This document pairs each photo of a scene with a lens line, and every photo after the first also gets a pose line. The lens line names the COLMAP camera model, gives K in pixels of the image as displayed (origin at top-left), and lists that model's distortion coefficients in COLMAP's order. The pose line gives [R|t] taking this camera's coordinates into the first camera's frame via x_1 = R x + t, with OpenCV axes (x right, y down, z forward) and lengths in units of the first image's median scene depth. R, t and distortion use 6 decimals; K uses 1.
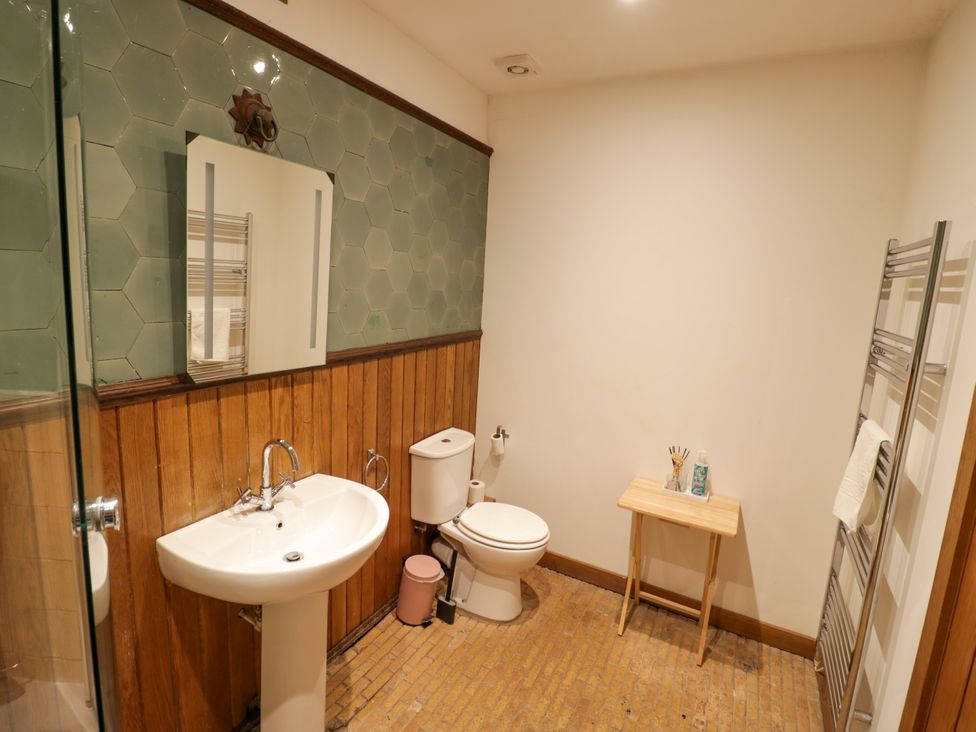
lens RADIAL K [[508.0, 0, 488.6], [0, 508.0, 356.2], [0, 0, 1]] dist [0.002440, -0.014470]
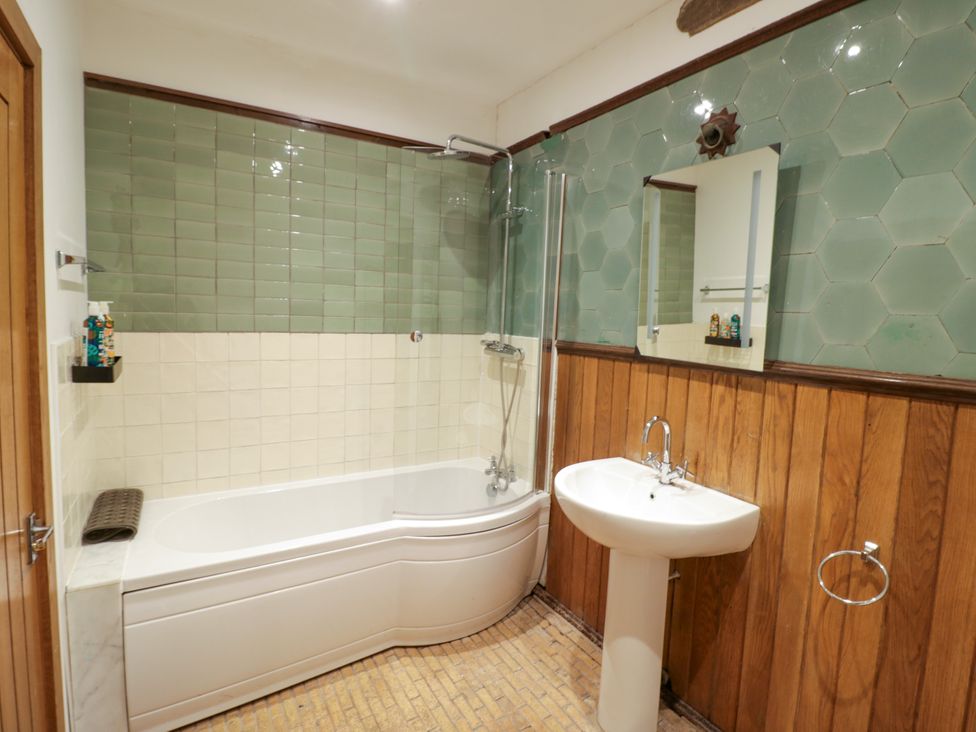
lens RADIAL K [[508.0, 0, 488.6], [0, 508.0, 356.2], [0, 0, 1]] dist [0.002440, -0.014470]
pose [[-0.507894, -0.006115, -0.861398, 0.648306], [-0.202756, 0.972729, 0.112642, -0.011644], [0.837218, 0.231864, -0.495284, 1.072127]]
